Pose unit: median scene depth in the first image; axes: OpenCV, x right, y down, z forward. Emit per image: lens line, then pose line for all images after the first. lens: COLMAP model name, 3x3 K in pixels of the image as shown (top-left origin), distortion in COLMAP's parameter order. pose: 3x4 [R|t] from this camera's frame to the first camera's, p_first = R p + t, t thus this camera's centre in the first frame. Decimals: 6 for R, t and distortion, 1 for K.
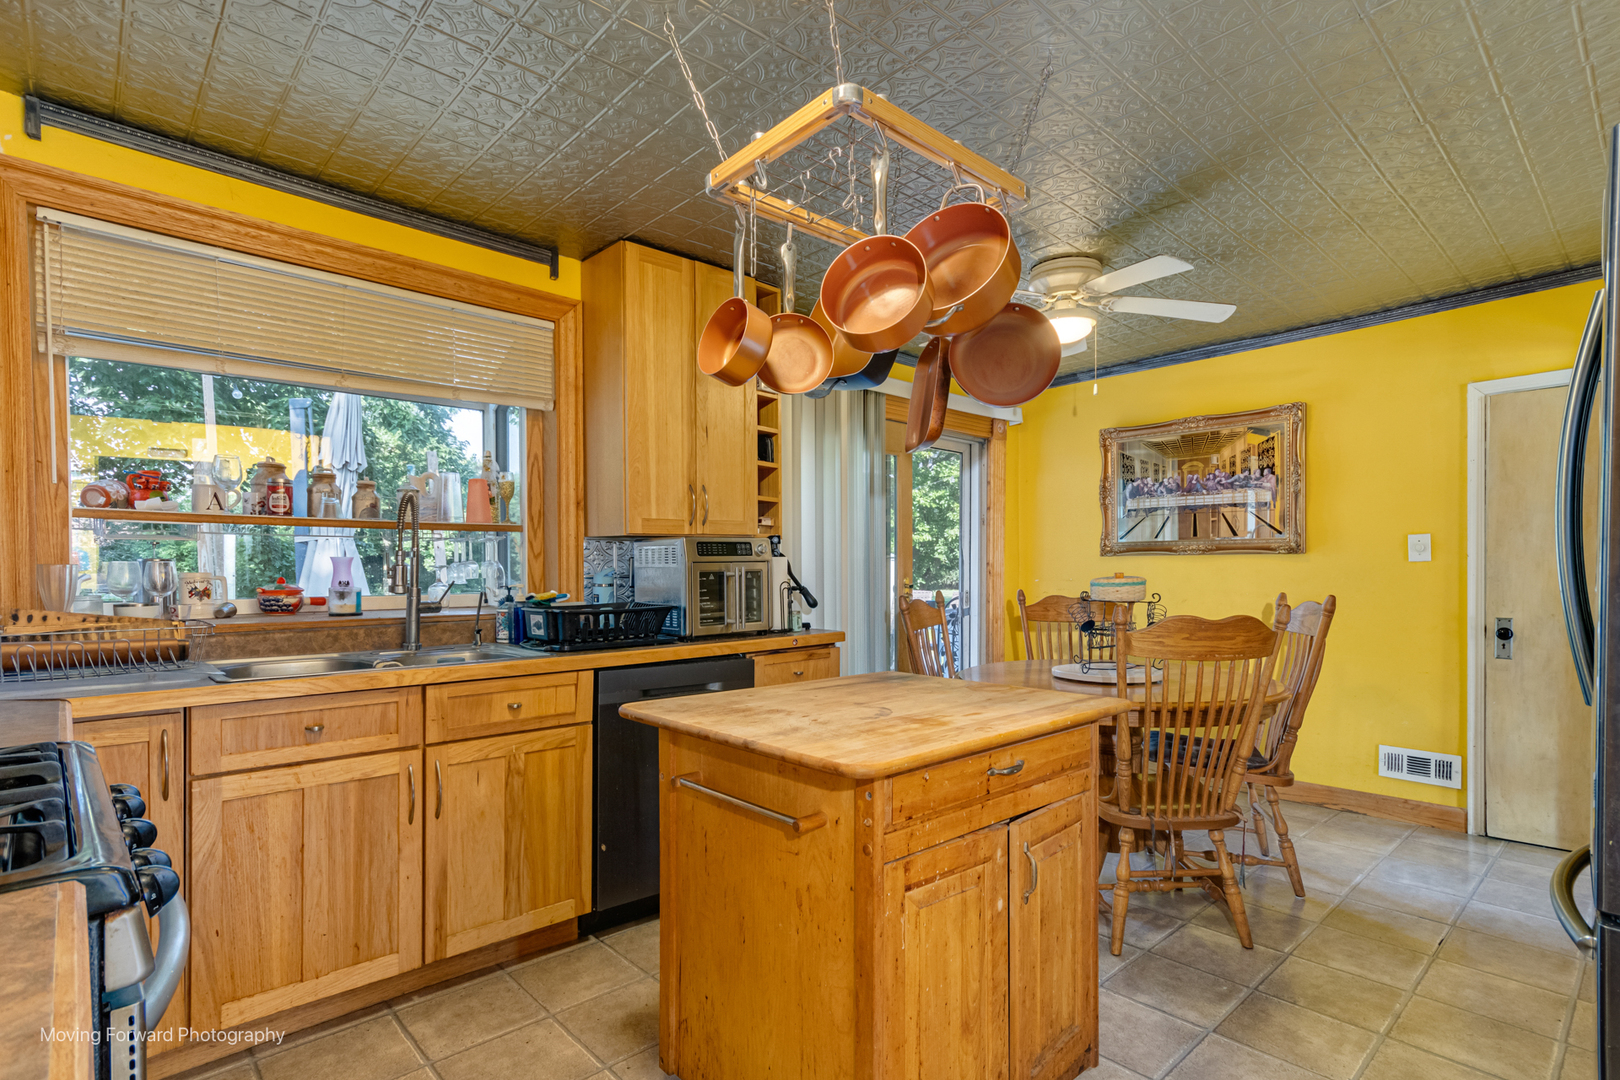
lens RADIAL K [[794.6, 0, 816.6], [0, 794.6, 581.5], [0, 0, 1]] dist [0.001429, 0.000525]
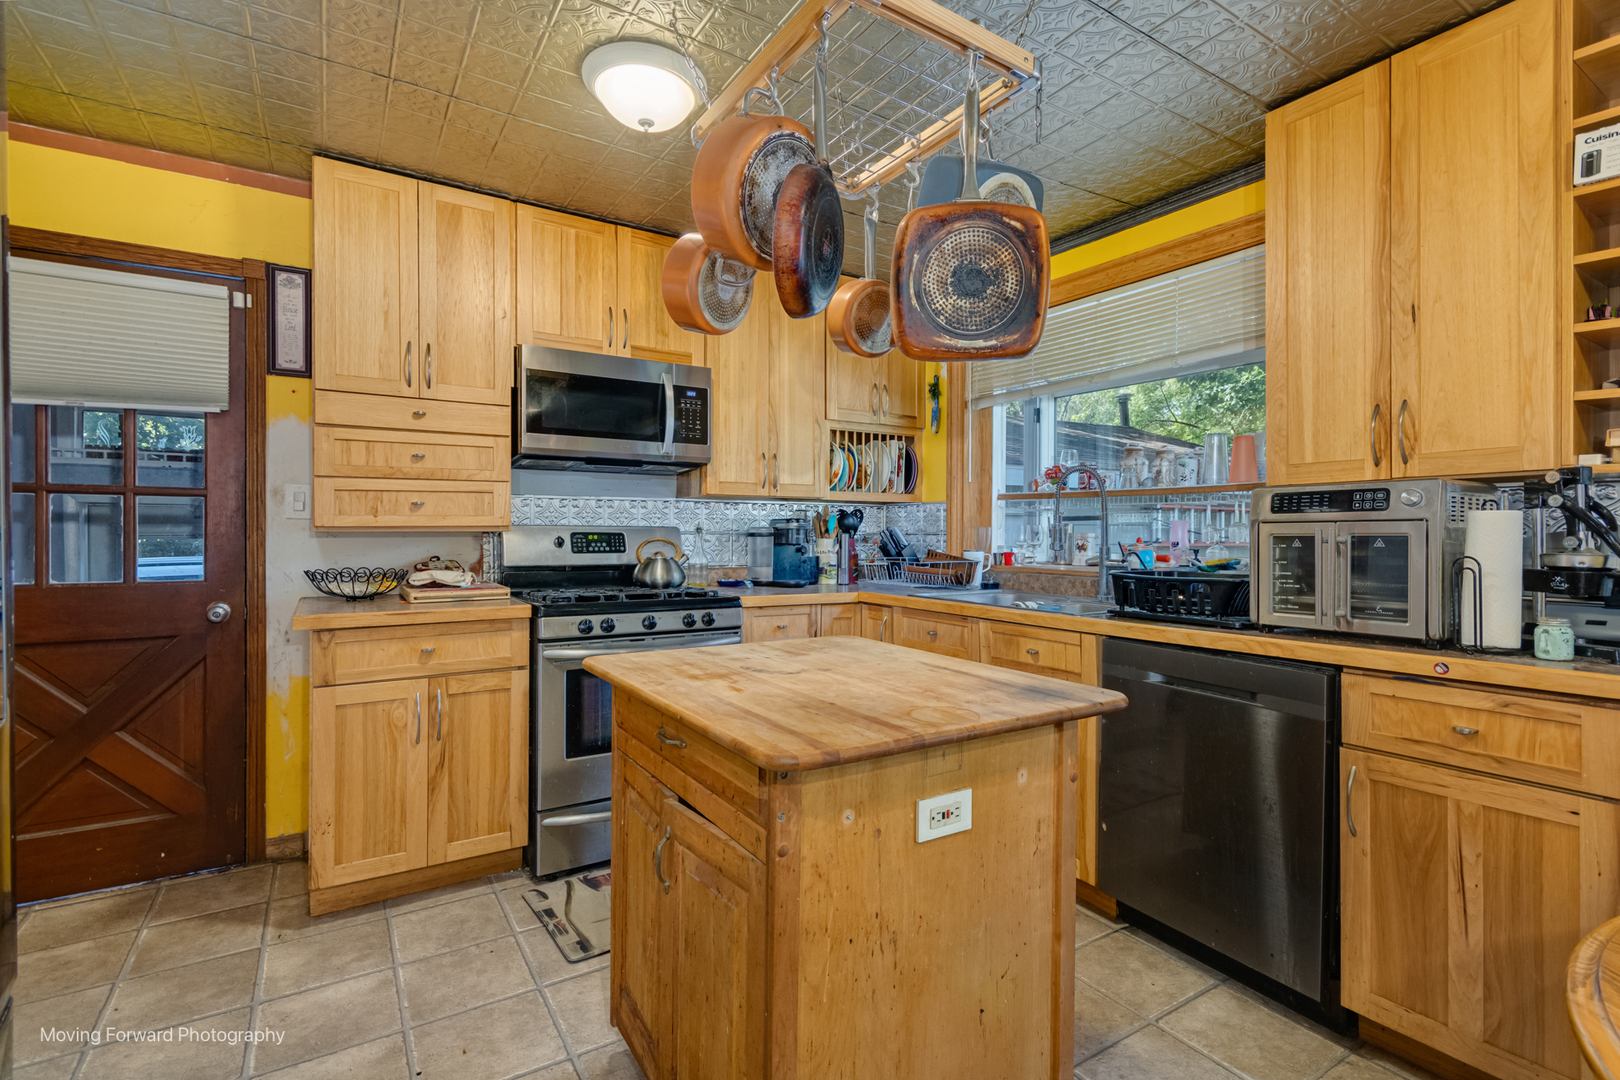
lens RADIAL K [[762.3, 0, 811.5], [0, 762.3, 540.4], [0, 0, 1]] dist [0.001071, -0.002759]
pose [[-0.182997, 0.014871, -0.983001, 0.581289], [-0.021913, 0.999575, 0.019201, -0.011728], [0.982869, 0.025054, -0.182593, 0.701898]]
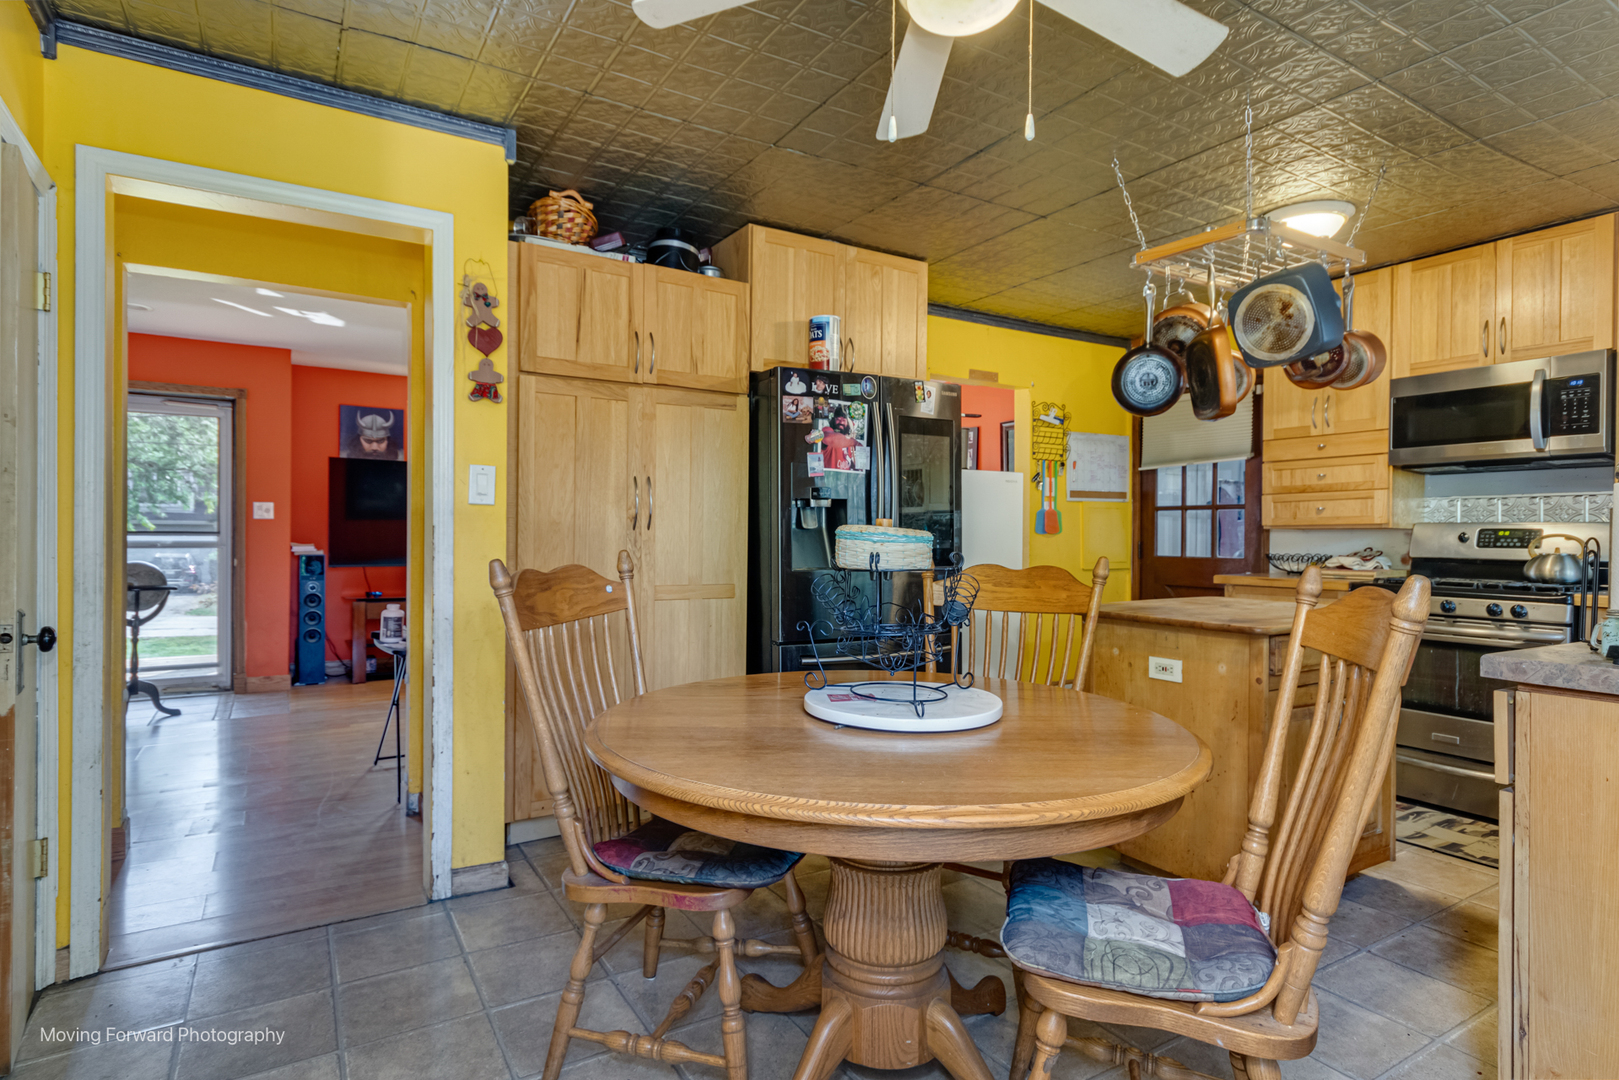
lens RADIAL K [[858.6, 0, 809.6], [0, 858.6, 537.8], [0, 0, 1]] dist [-0.001585, -0.000283]
pose [[-0.979496, -0.001681, 0.201455, 0.328216], [0.002602, 0.999776, 0.020992, -0.011539], [-0.201445, 0.021086, -0.979273, 1.705381]]
